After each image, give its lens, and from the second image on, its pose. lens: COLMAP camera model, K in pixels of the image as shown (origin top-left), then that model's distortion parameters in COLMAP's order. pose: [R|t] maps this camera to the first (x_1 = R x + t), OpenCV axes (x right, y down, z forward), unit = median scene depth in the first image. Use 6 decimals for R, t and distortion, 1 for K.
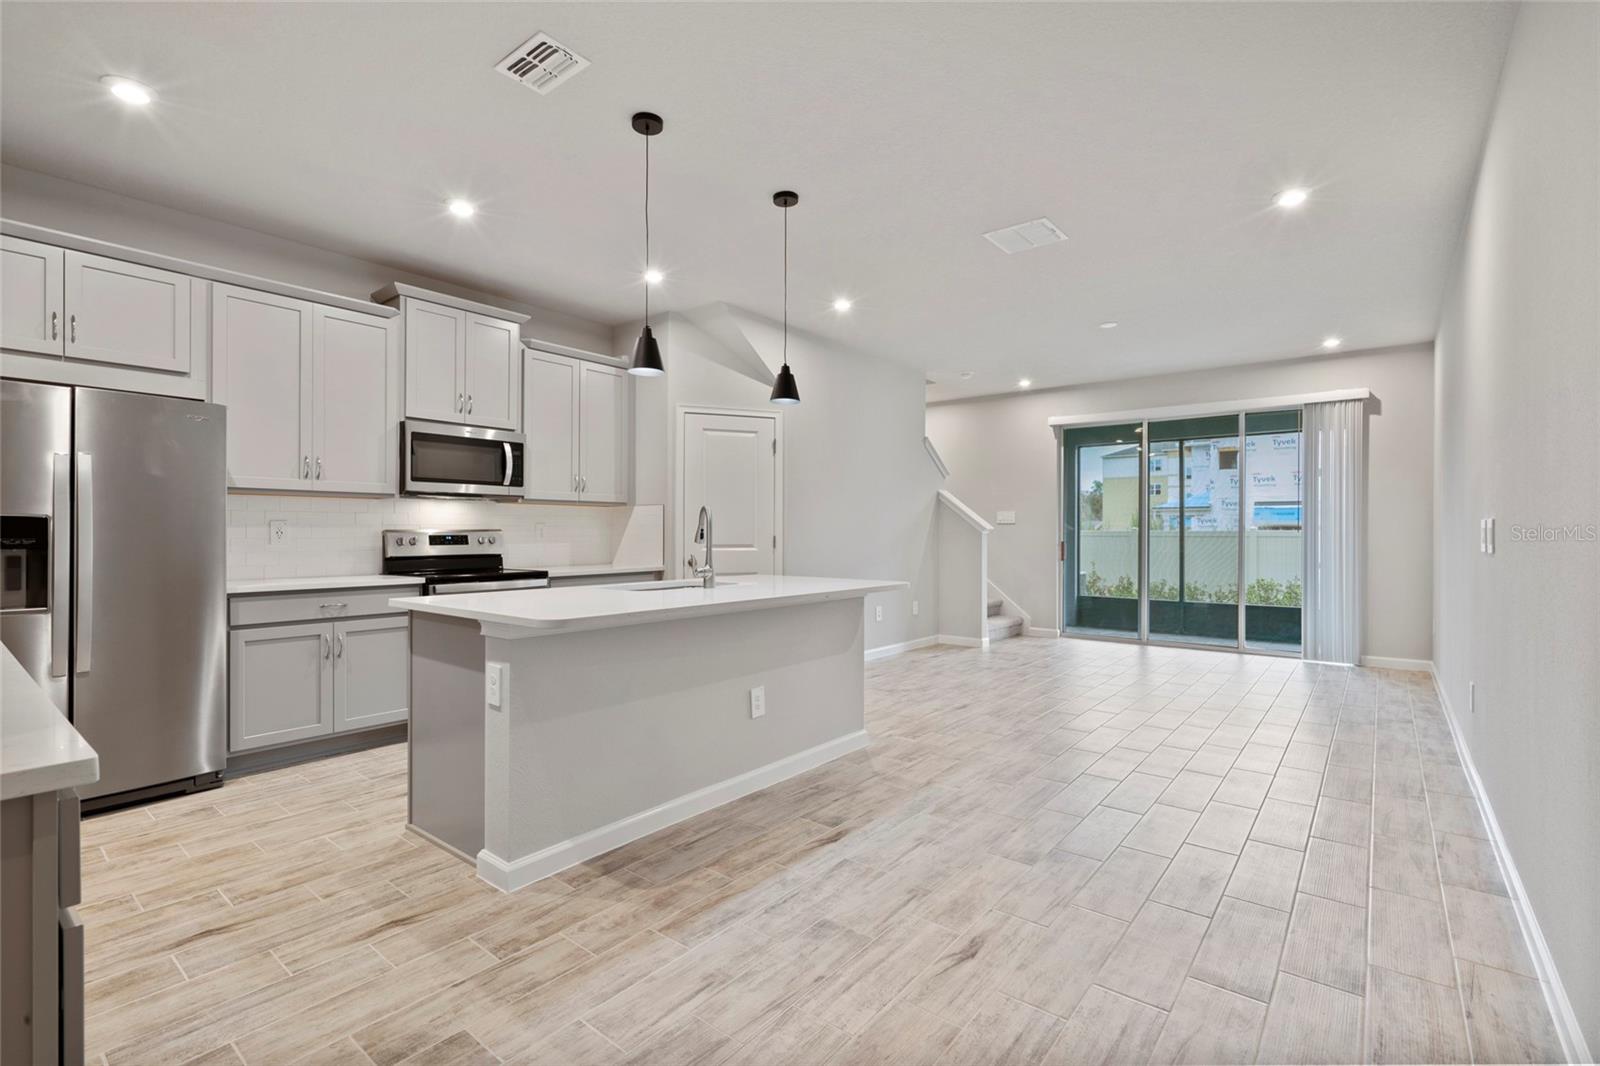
lens RADIAL K [[723.6, 0, 792.0], [0, 723.6, 533.9], [0, 0, 1]] dist [-0.008403, 0.002394]
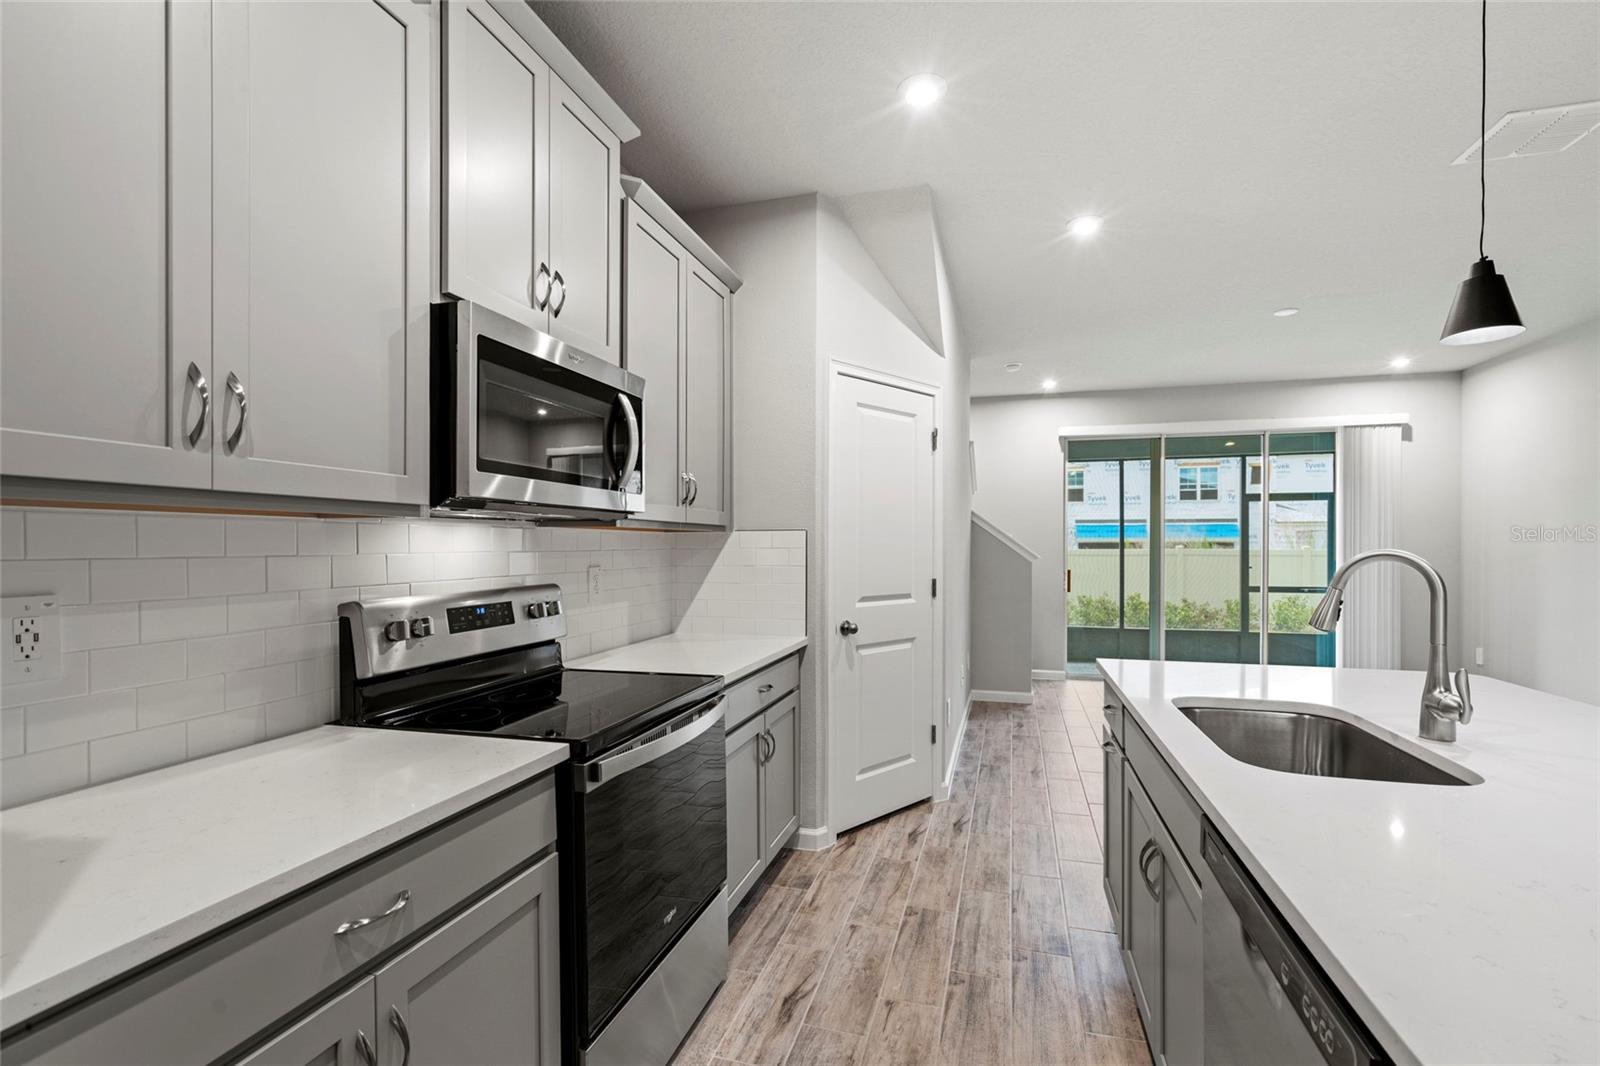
lens RADIAL K [[723.6, 0, 782.5], [0, 723.6, 554.4], [0, 0, 1]] dist [-0.008403, 0.002394]
pose [[0.926922, -0.006787, 0.375191, -0.419760], [0.003254, 0.999944, 0.010049, -0.027822], [-0.375239, -0.008093, 0.926893, 0.488662]]
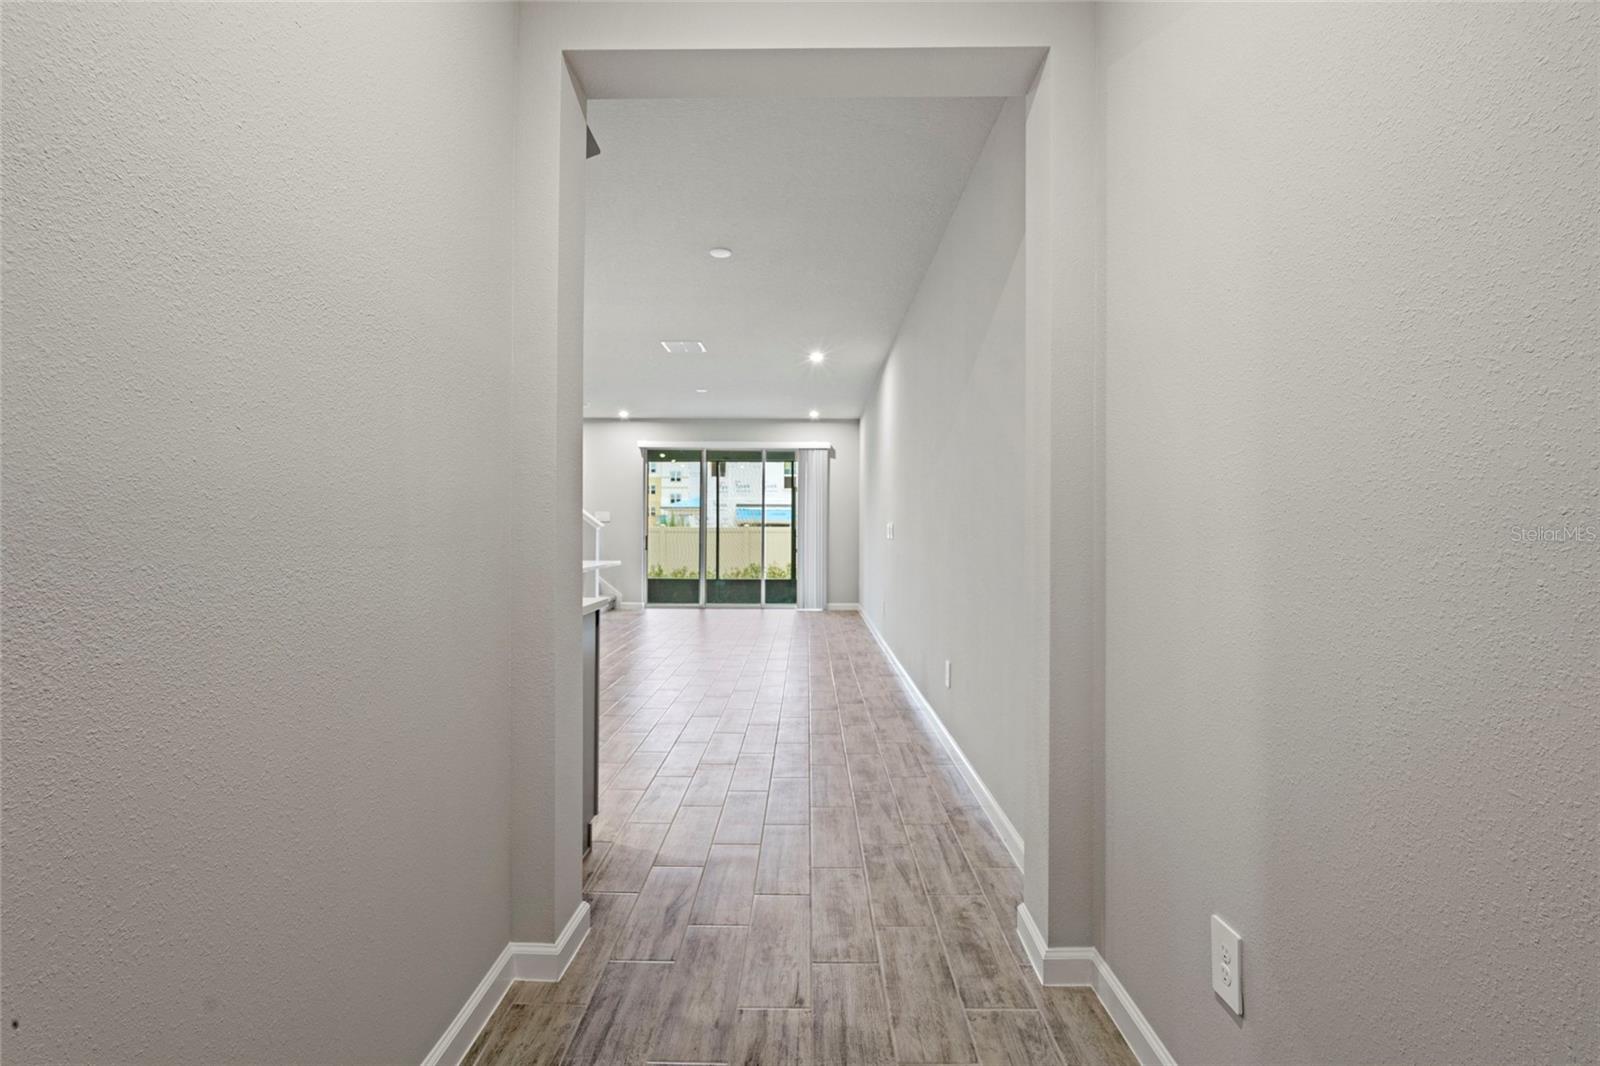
lens RADIAL K [[723.6, 0, 805.7], [0, 723.6, 527.4], [0, 0, 1]] dist [-0.008403, 0.002394]
pose [[0.777679, 0.003242, 0.628653, -0.349631], [-0.001151, 0.999992, -0.003734, 0.000361], [-0.628661, 0.002180, 0.777677, -0.314712]]
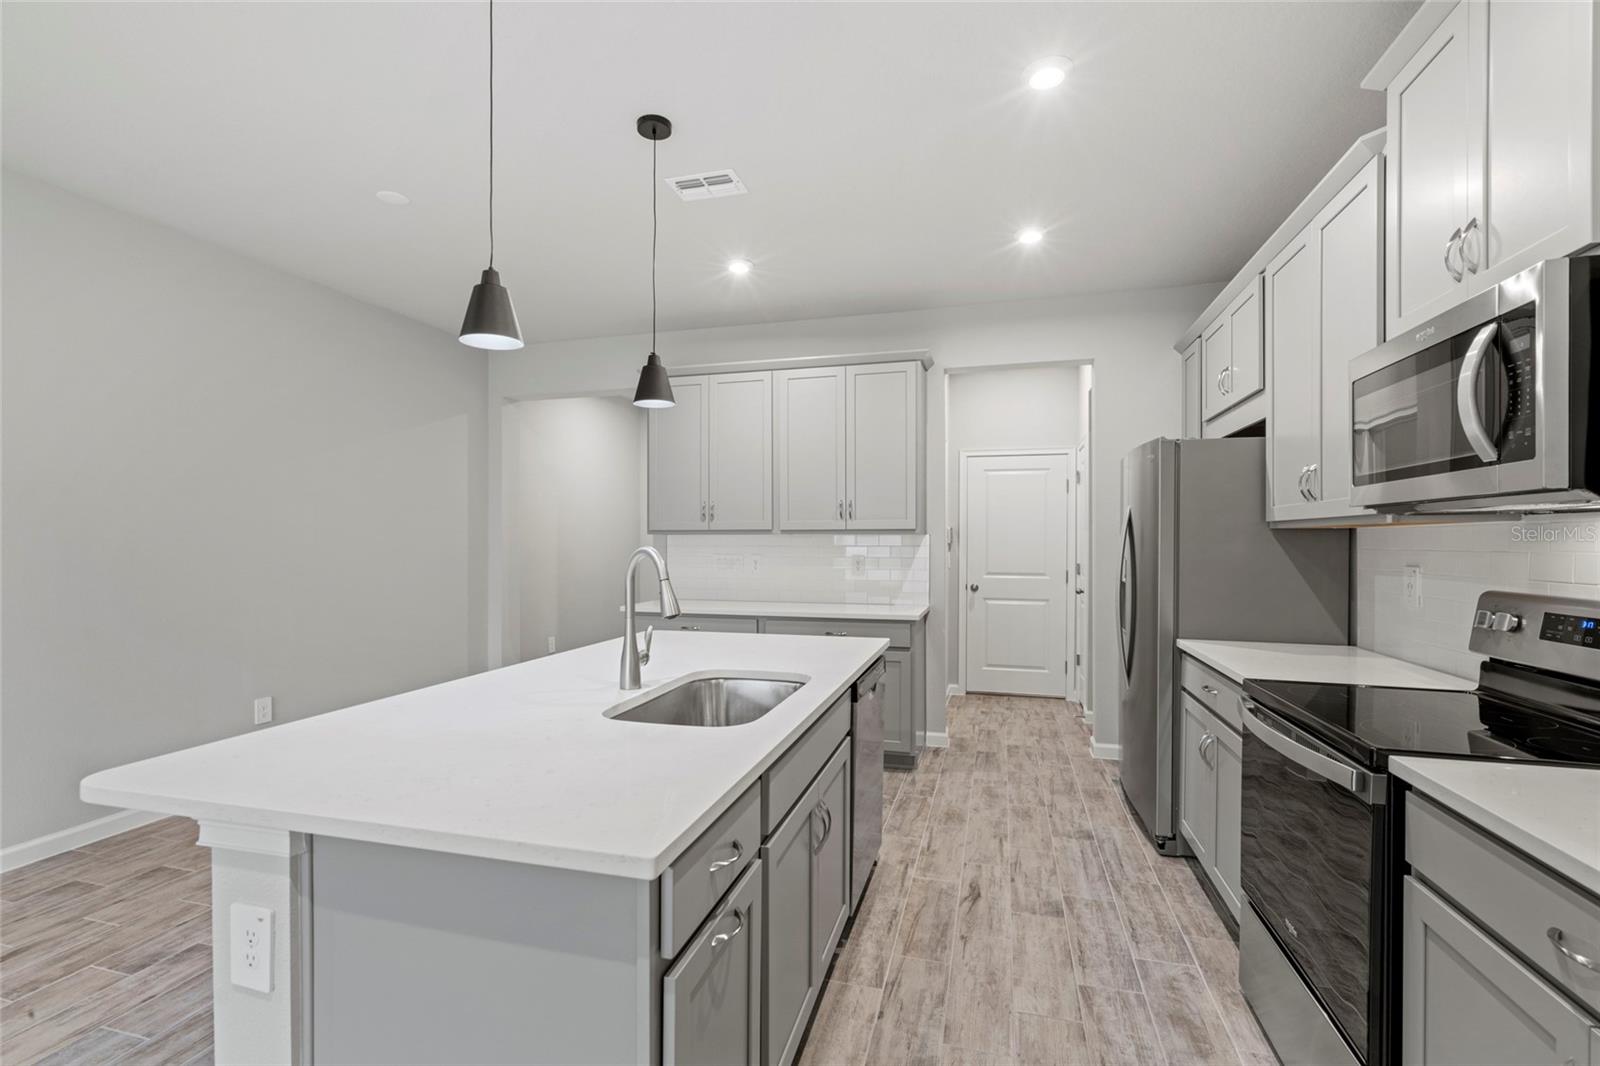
lens RADIAL K [[723.6, 0, 801.6], [0, 723.6, 535.8], [0, 0, 1]] dist [-0.008403, 0.002394]
pose [[-0.915651, -0.005557, -0.401937, -0.002854], [-0.003375, 0.999975, -0.006136, -0.029467], [0.401961, -0.004262, -0.915647, 1.036911]]
